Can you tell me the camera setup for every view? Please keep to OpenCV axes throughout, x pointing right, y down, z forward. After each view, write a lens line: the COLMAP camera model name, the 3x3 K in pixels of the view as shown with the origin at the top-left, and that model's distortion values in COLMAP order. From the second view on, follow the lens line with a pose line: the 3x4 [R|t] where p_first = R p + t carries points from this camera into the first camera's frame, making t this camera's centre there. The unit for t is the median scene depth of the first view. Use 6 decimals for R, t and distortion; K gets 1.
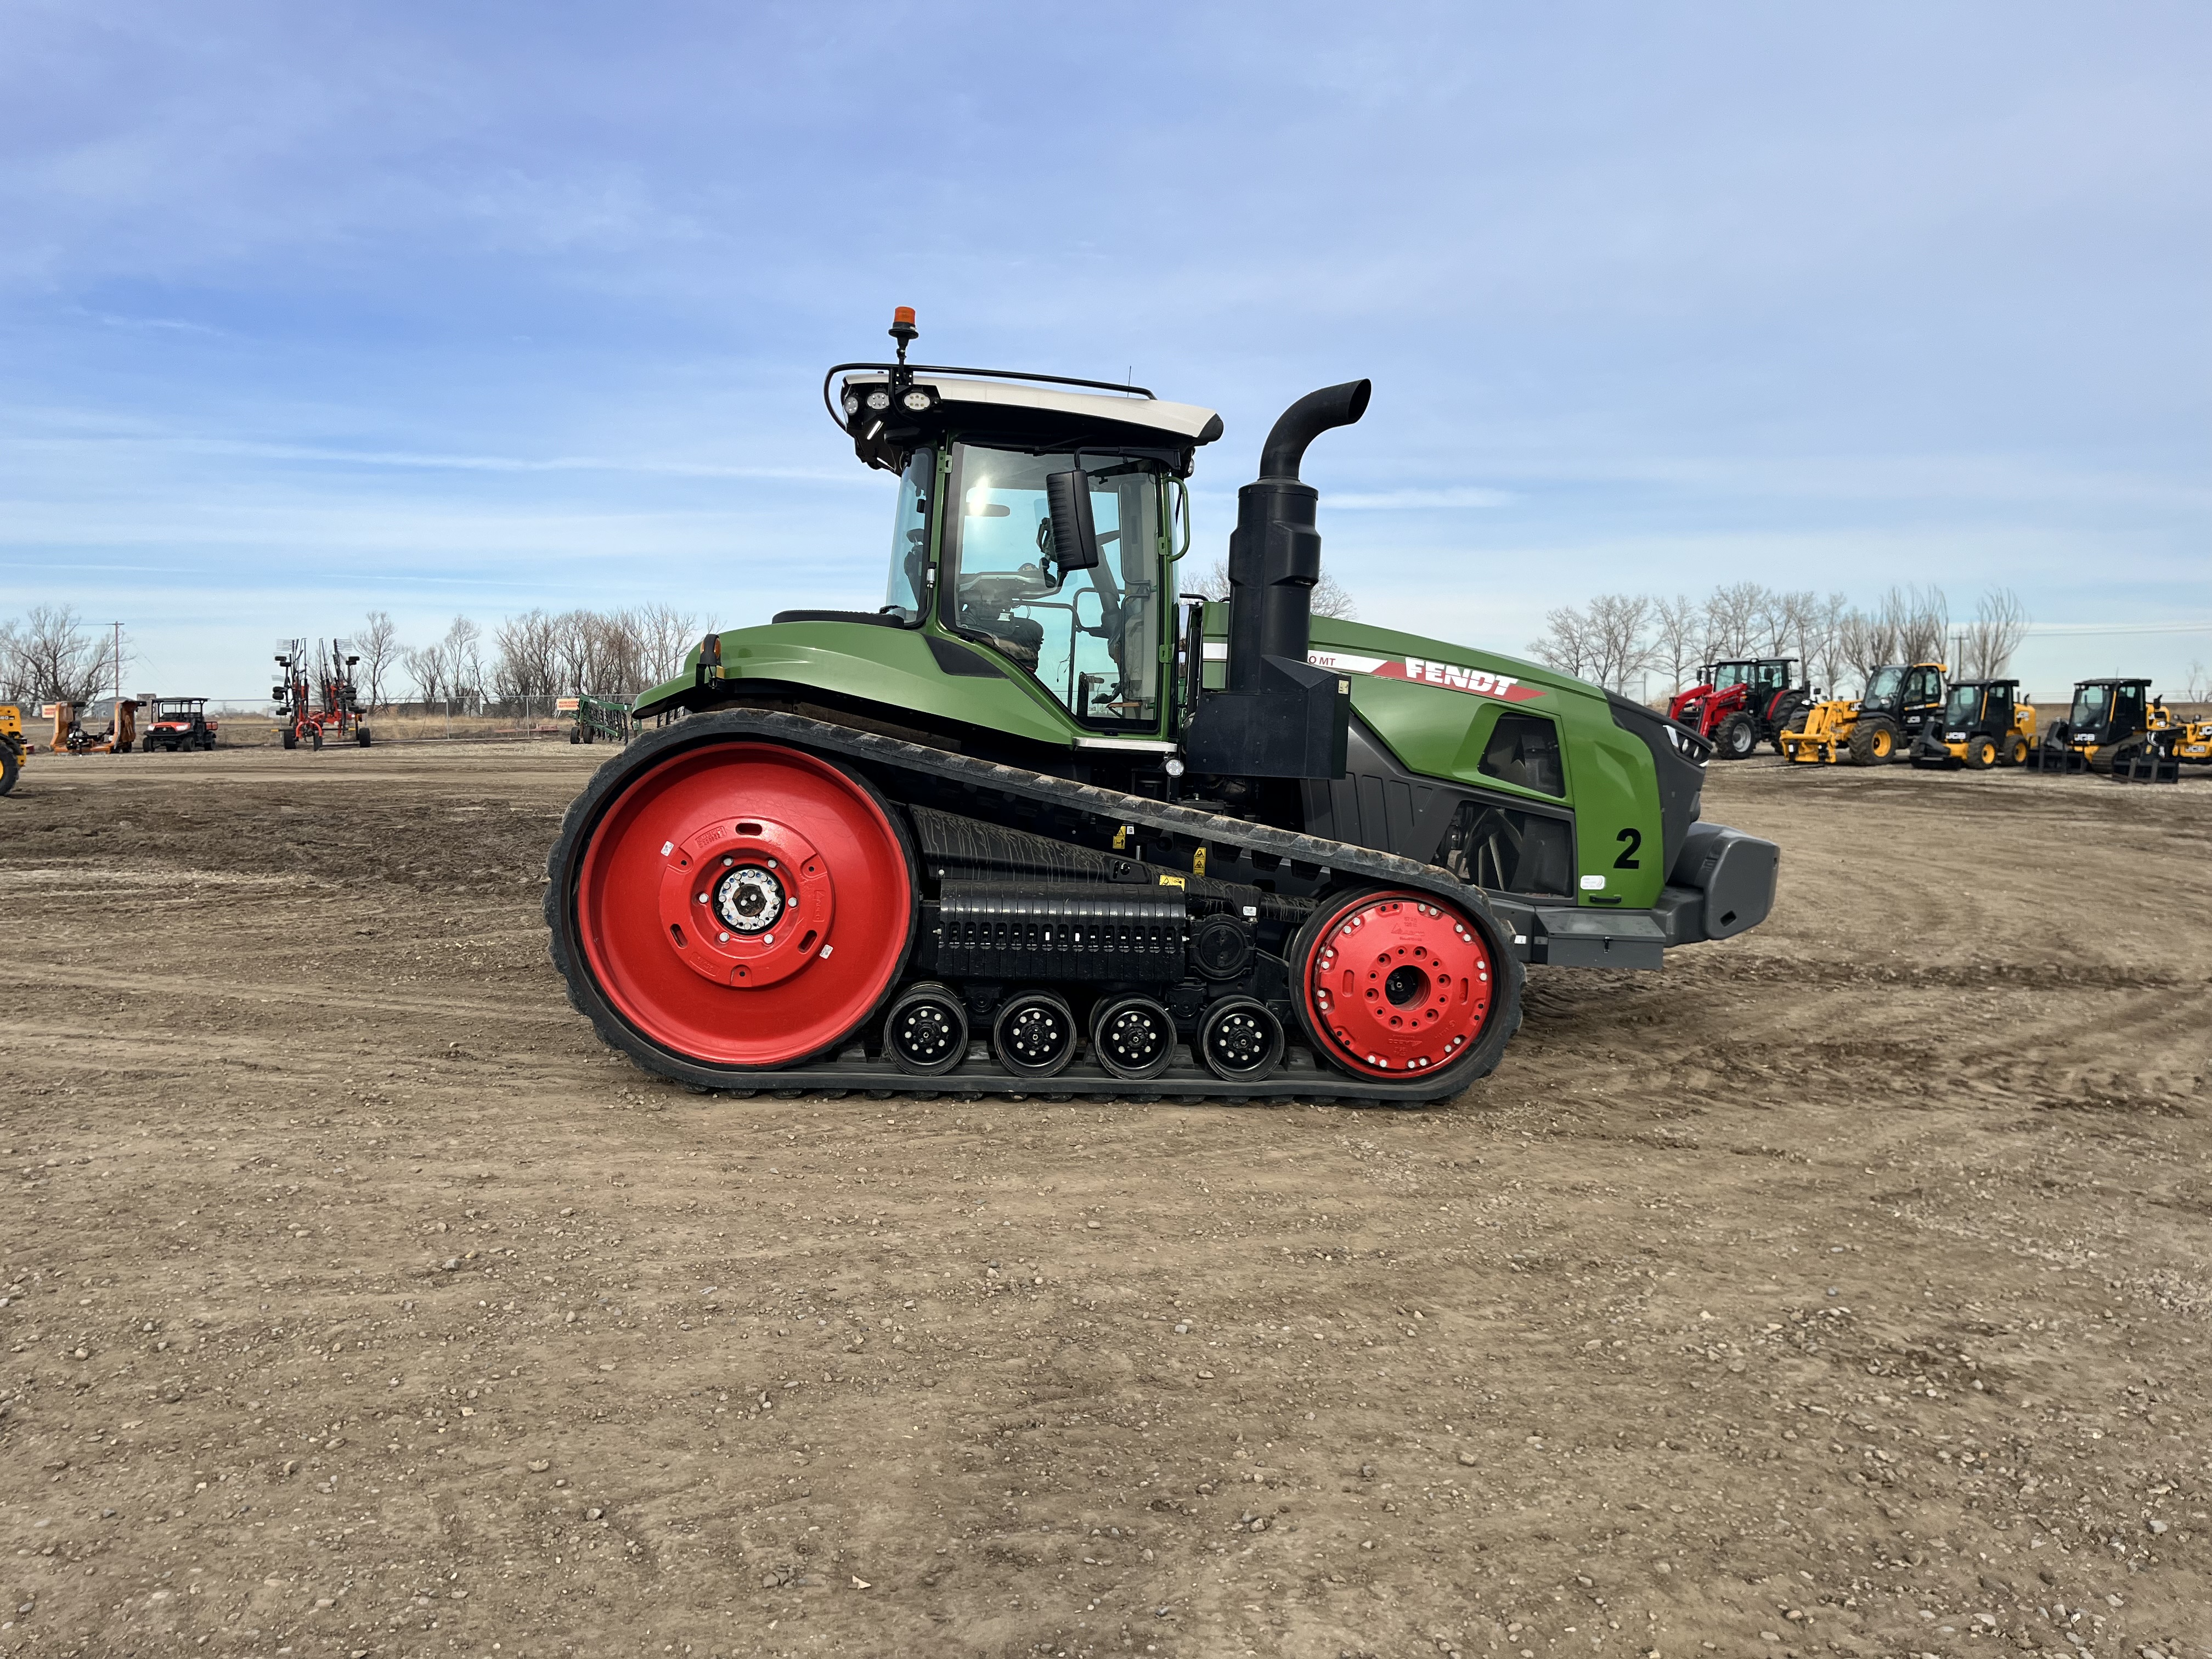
lens RADIAL K [[1663.6, 0, 1085.0], [0, 1663.6, 822.1], [0, 0, 1]] dist [0.035334, -0.028738]
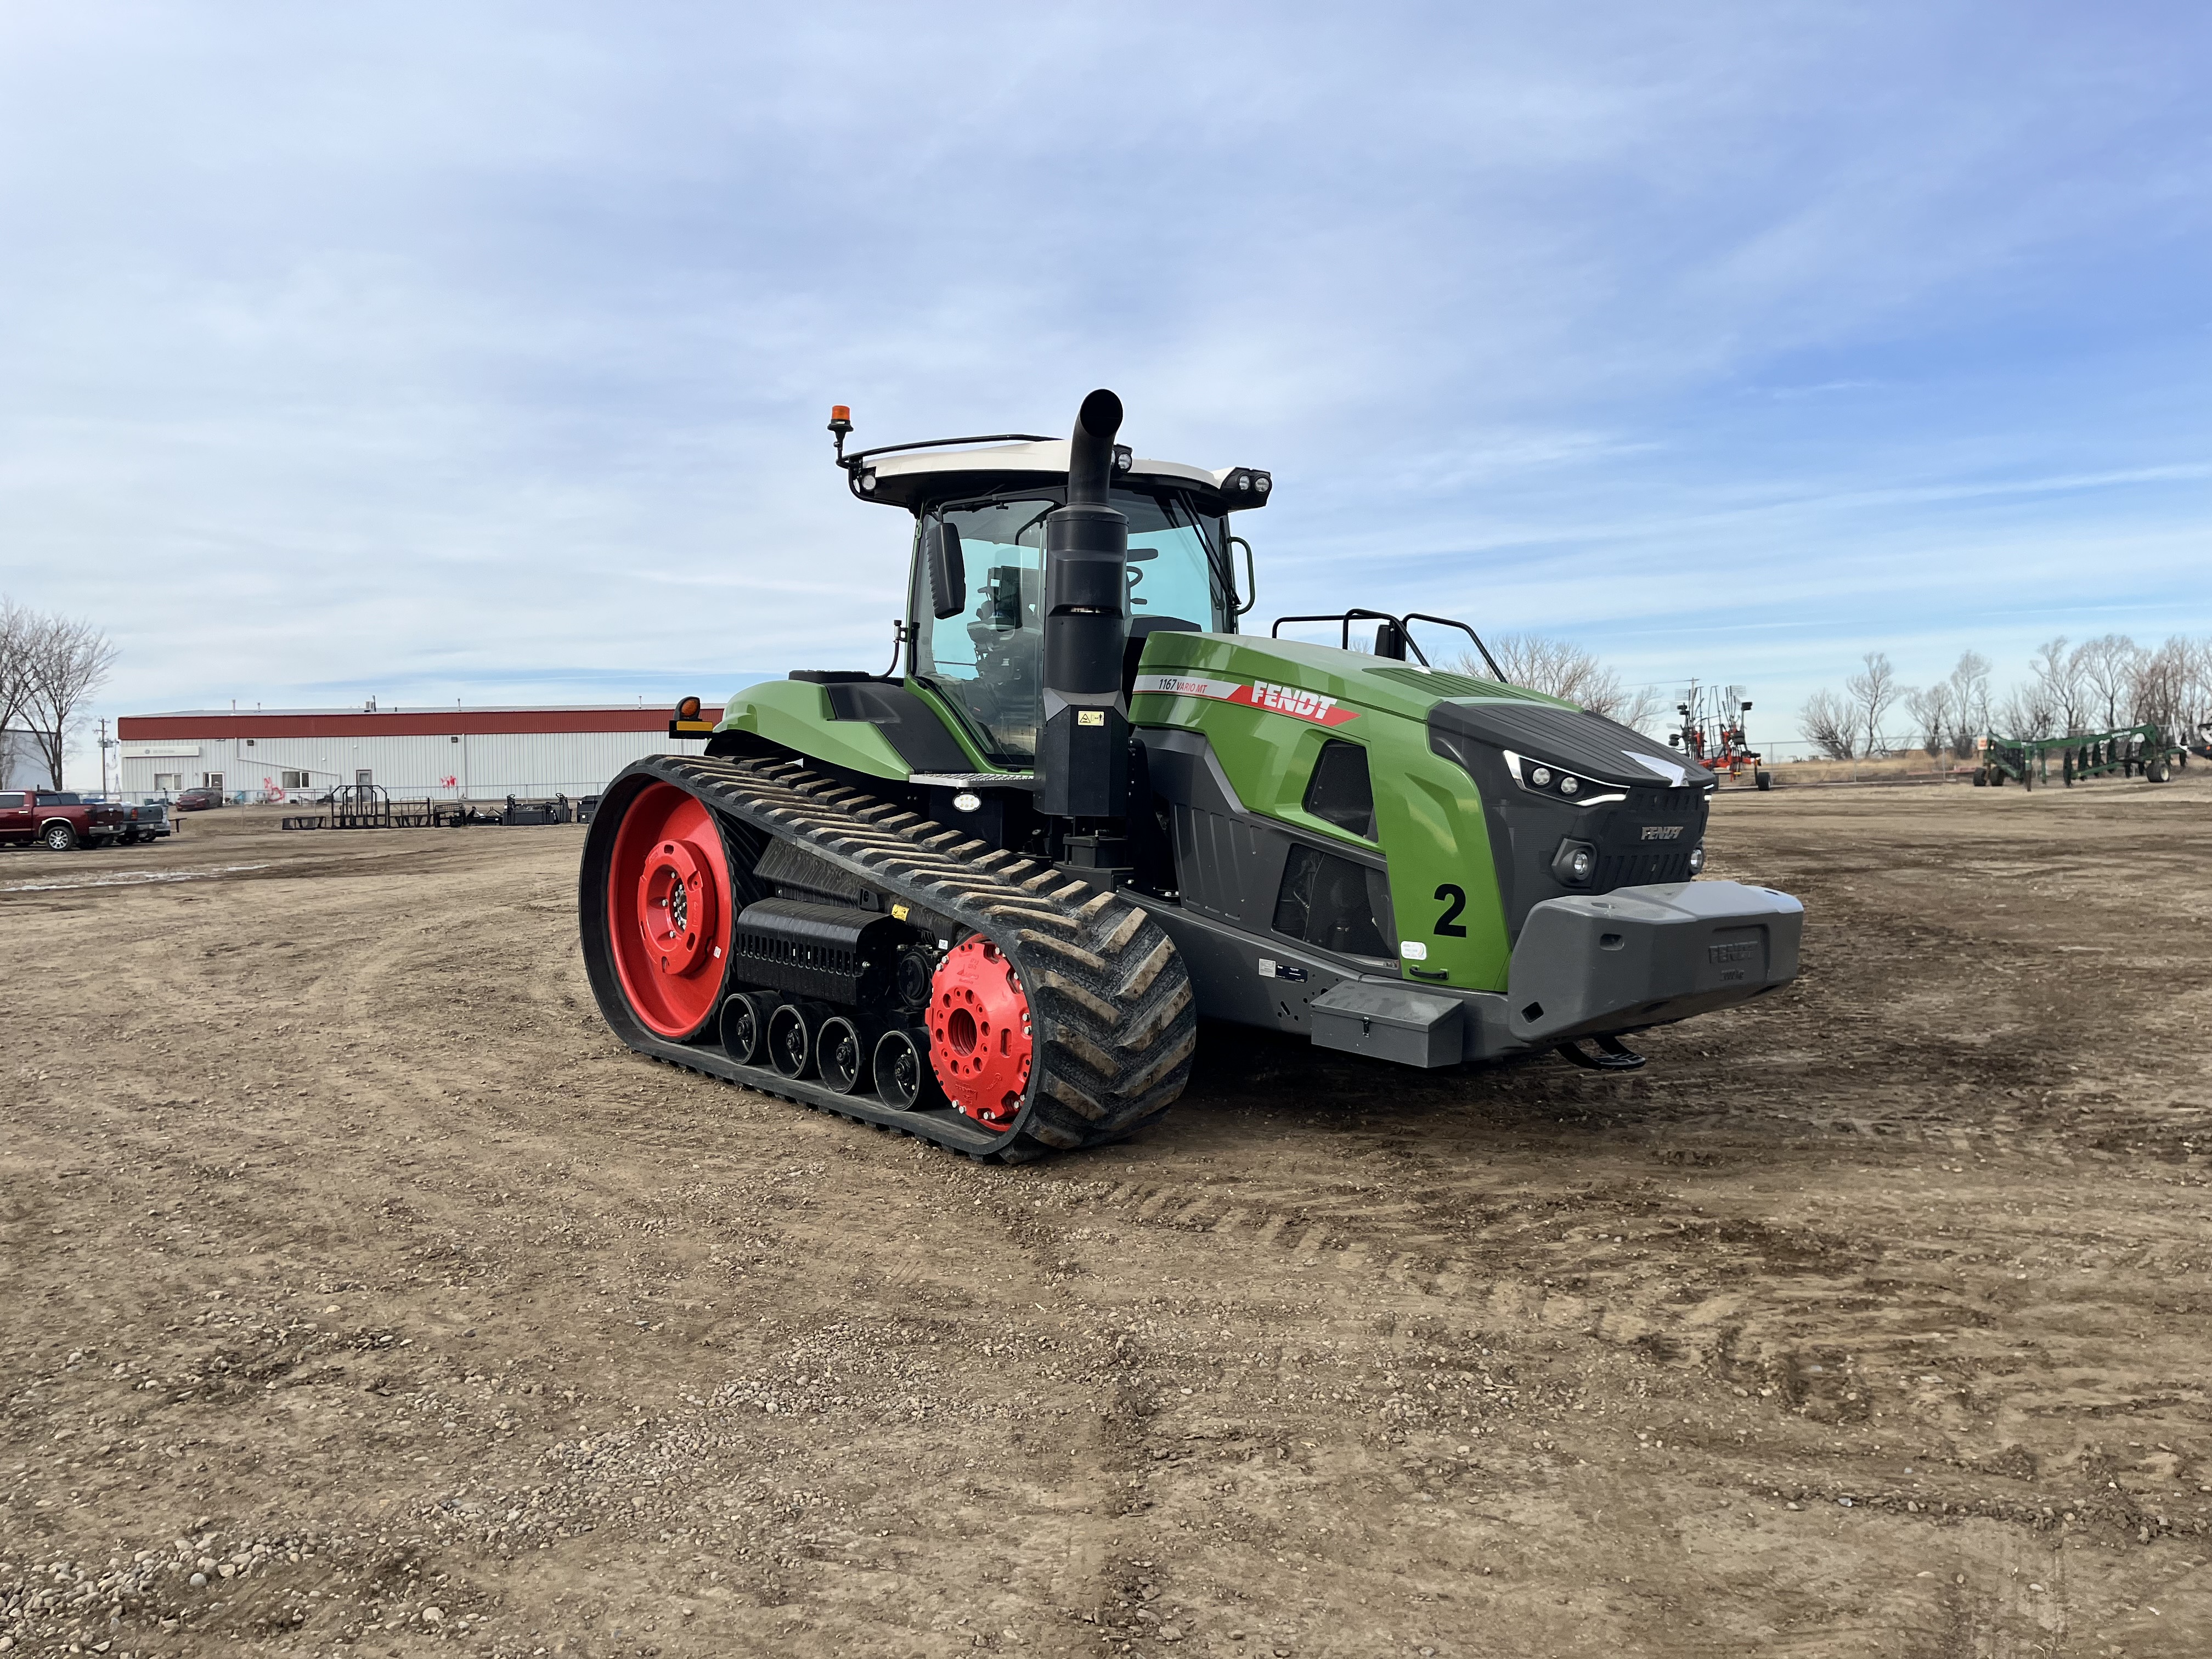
lens RADIAL K [[1663.6, 0, 1089.8], [0, 1663.6, 819.4], [0, 0, 1]] dist [0.035334, -0.028738]
pose [[0.620823, 0.010530, -0.783880, 0.831580], [-0.032513, 0.999395, -0.012326, -0.011299], [0.783276, 0.033139, 0.620790, 0.387785]]
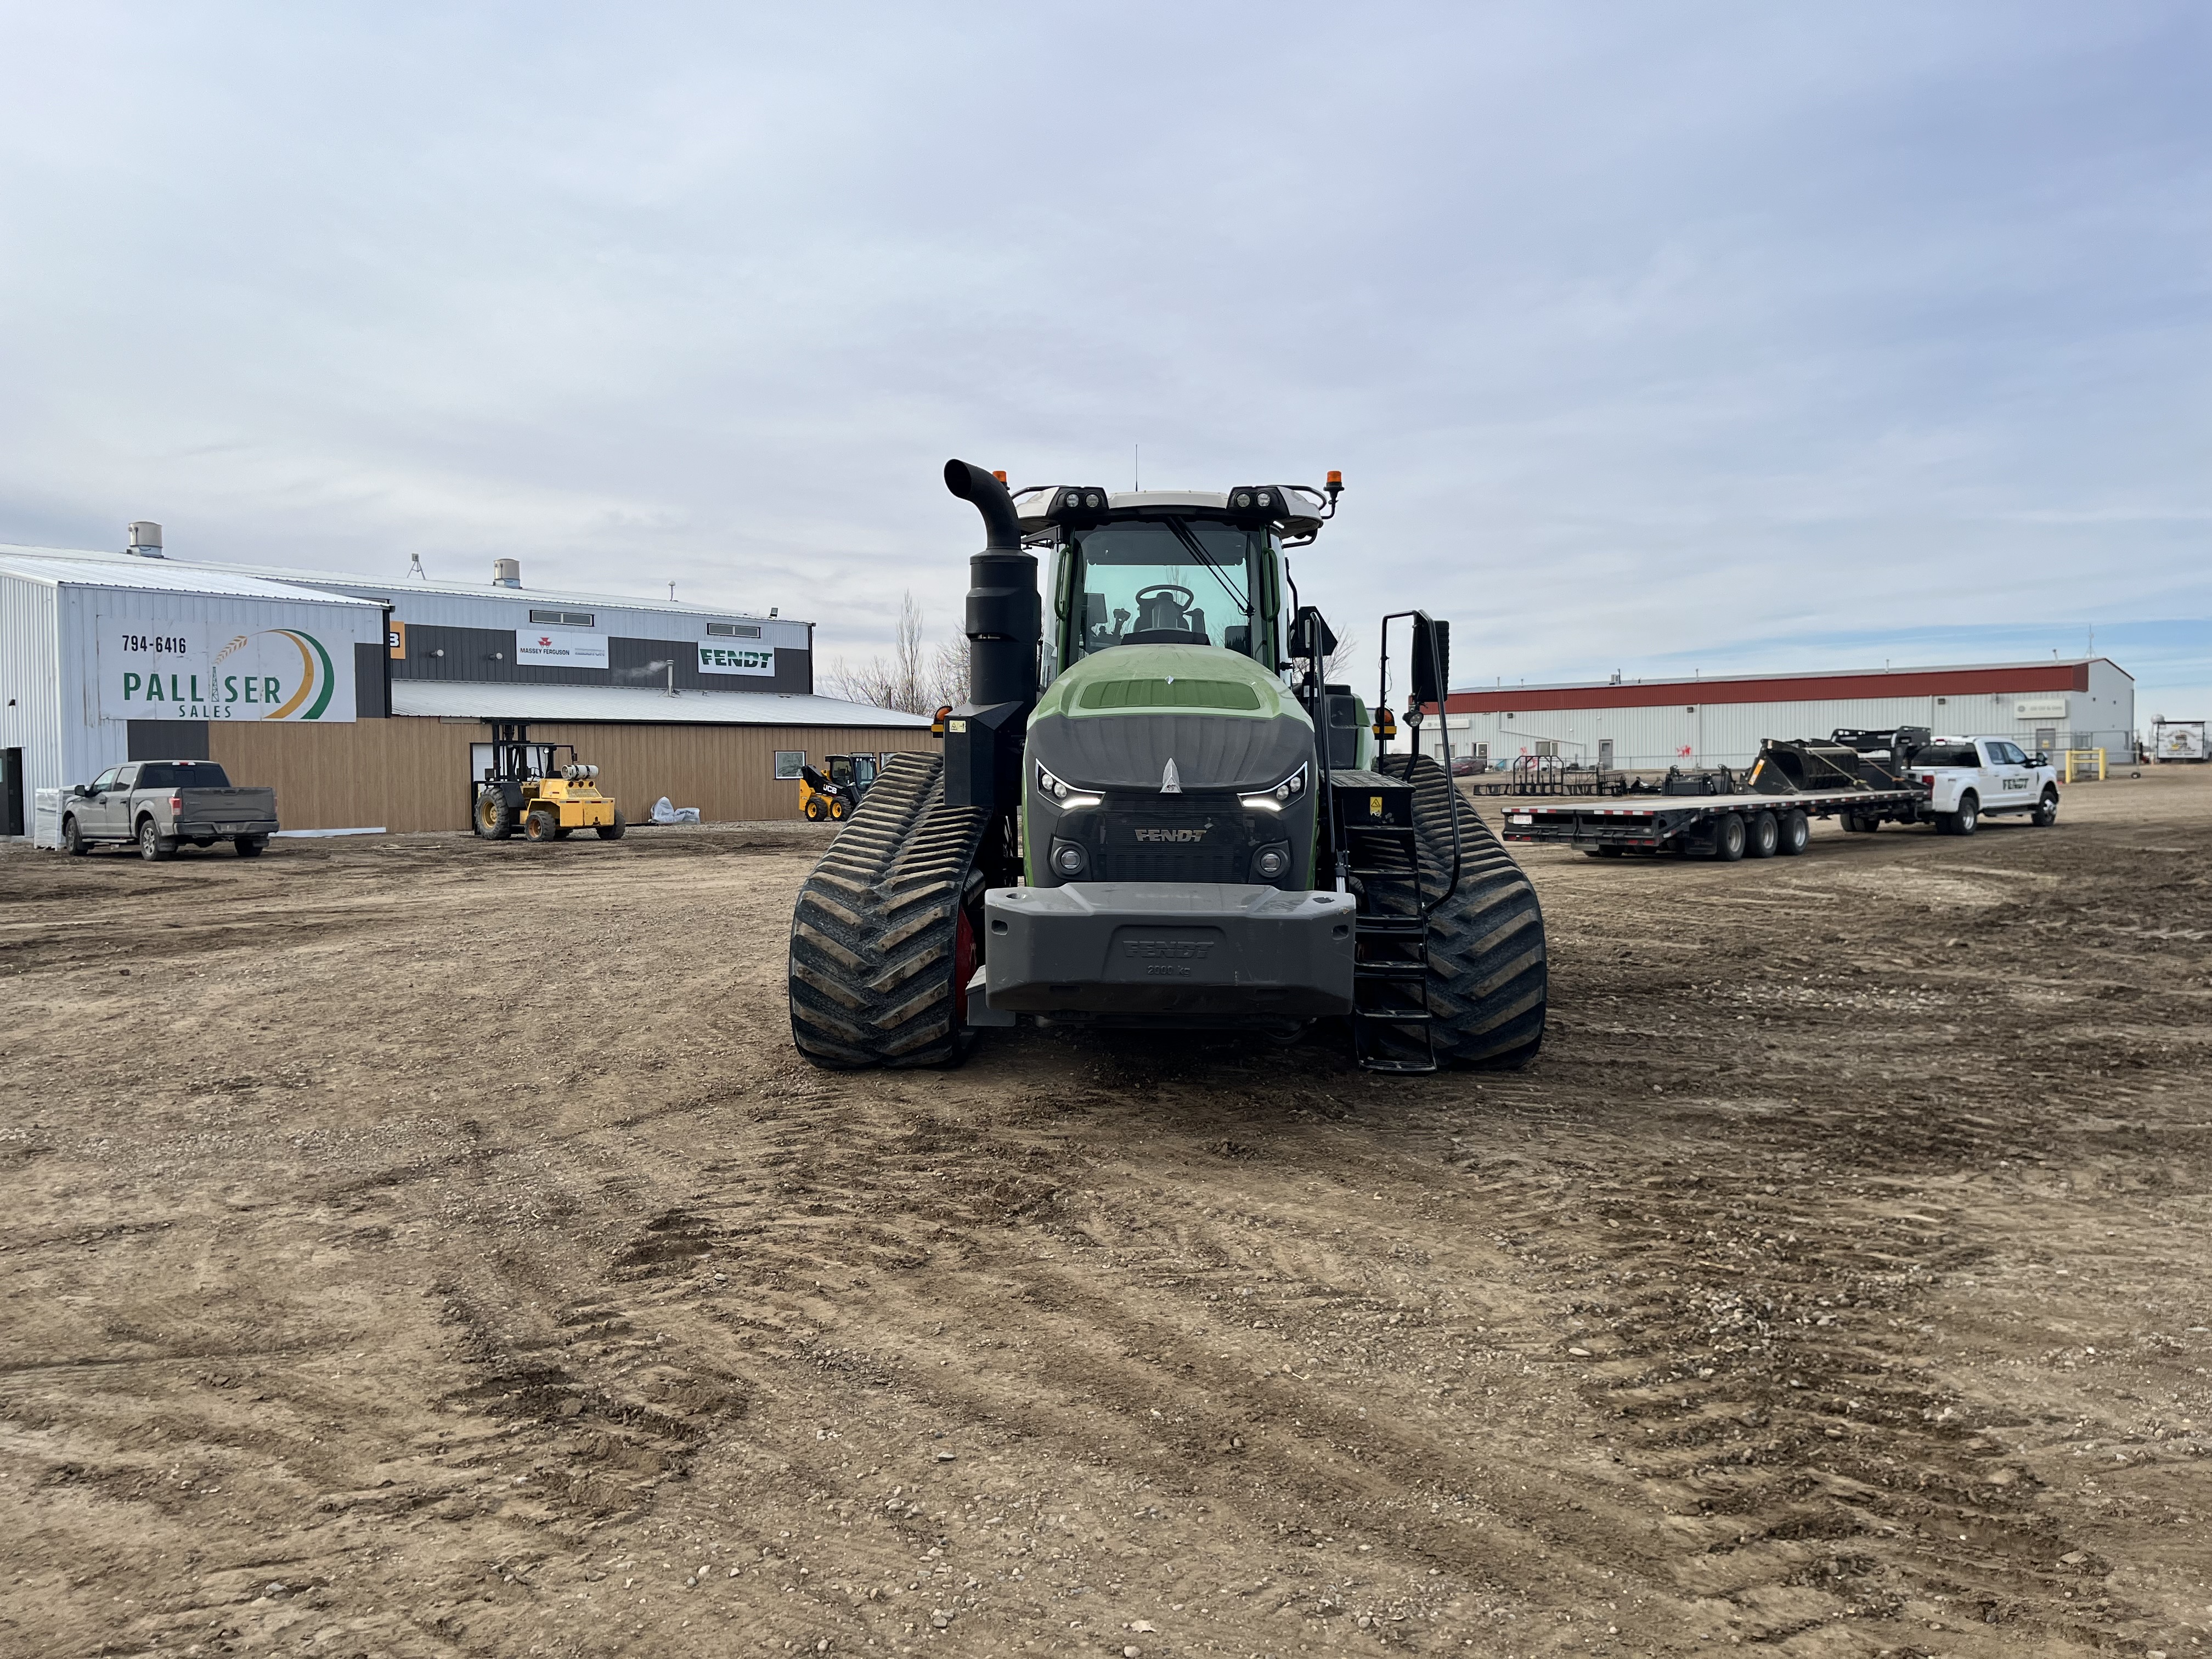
lens RADIAL K [[1663.6, 0, 1102.7], [0, 1663.6, 832.4], [0, 0, 1]] dist [0.035334, -0.028738]
pose [[-0.087039, 0.042948, -0.995279, 1.228099], [-0.048091, 0.997724, 0.047259, -0.064408], [0.995043, 0.051978, -0.084775, 1.146118]]
